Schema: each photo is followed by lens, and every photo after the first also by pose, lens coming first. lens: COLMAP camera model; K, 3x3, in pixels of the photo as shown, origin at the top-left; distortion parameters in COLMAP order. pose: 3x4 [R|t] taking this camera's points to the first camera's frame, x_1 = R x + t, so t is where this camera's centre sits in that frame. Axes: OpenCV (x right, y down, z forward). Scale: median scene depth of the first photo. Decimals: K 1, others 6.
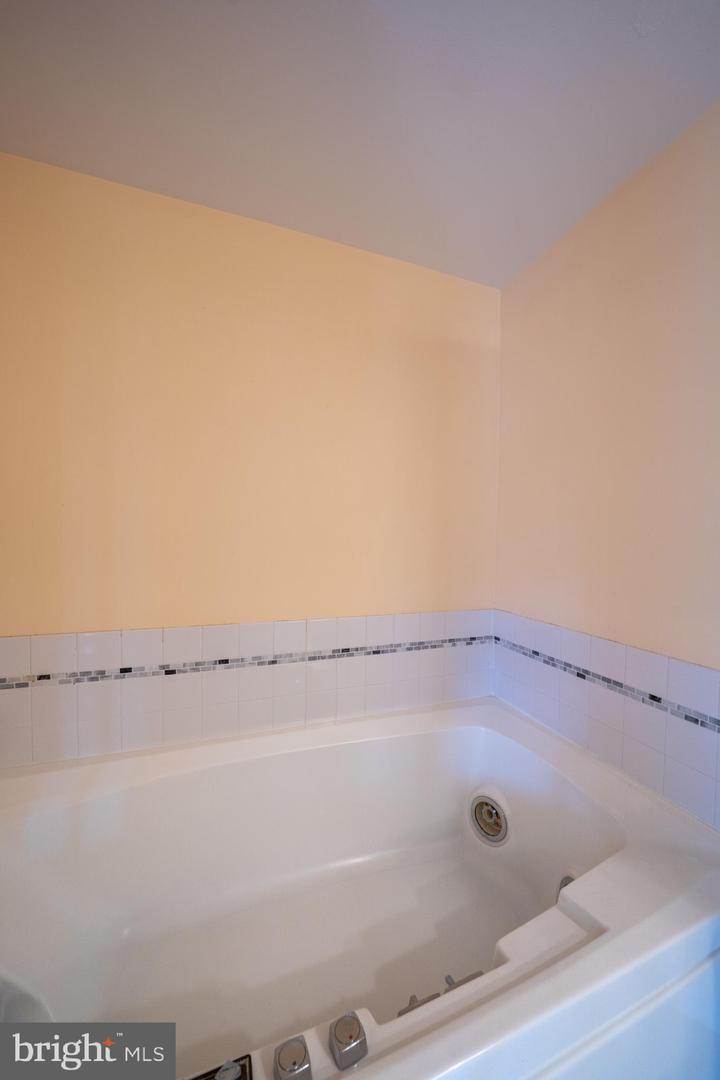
lens RADIAL K [[375.7, 0, 363.6], [0, 375.7, 541.1], [0, 0, 1]] dist [-0.020894, 0.000224]
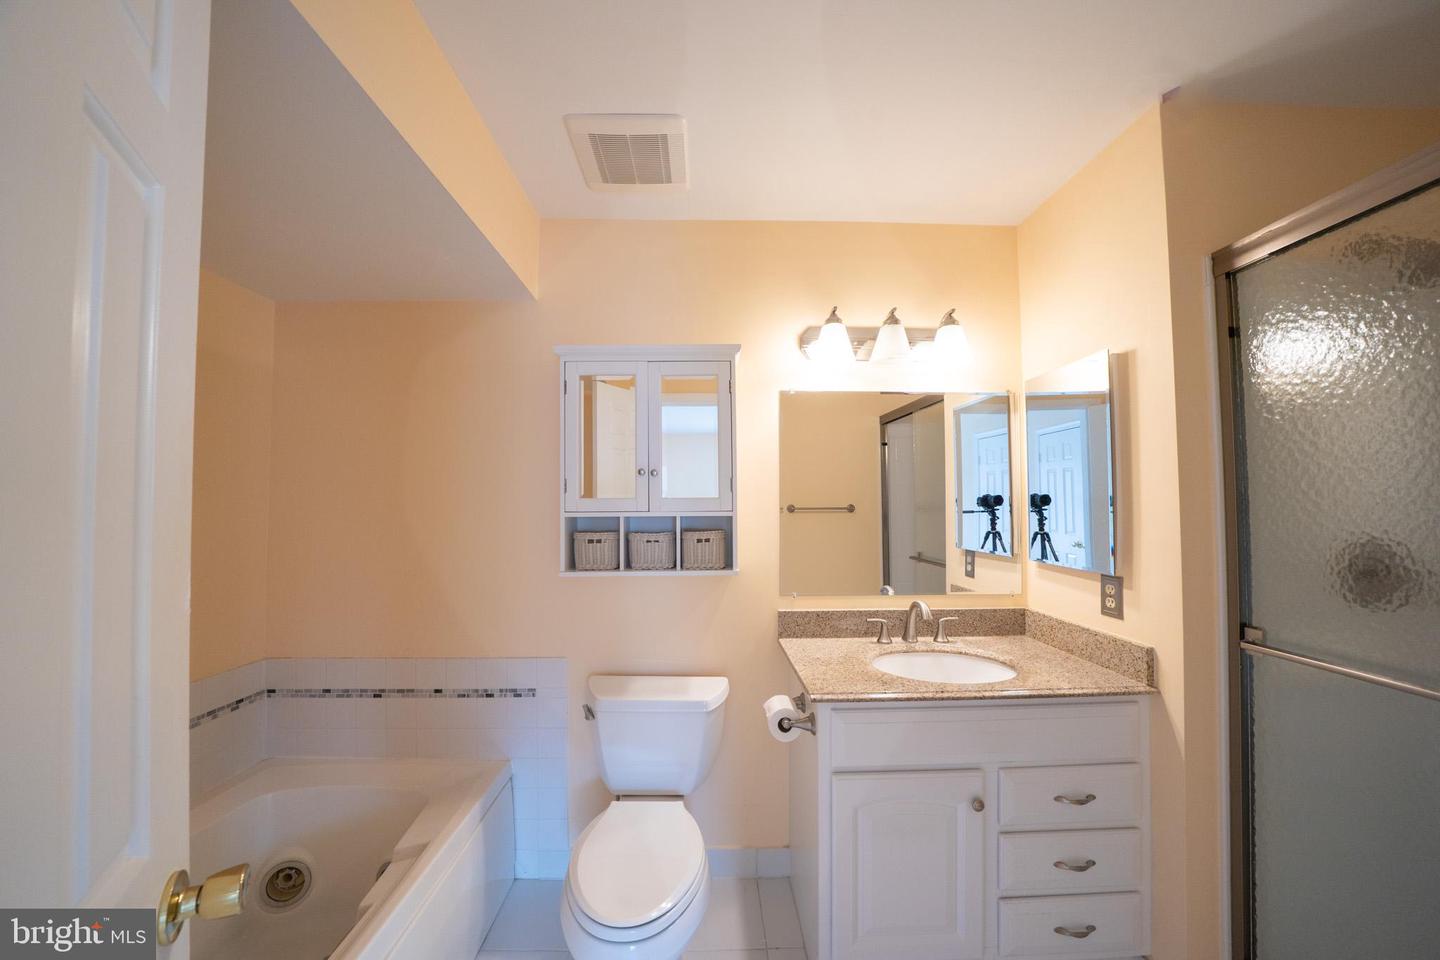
lens RADIAL K [[500.9, 0, 713.4], [0, 500.9, 489.9], [0, 0, 1]] dist [-0.020894, 0.000224]
pose [[0.333093, 0.011287, 0.942826, -0.488742], [0.023038, 0.999532, -0.020105, -0.207232], [-0.942612, 0.028418, 0.332677, -0.475737]]
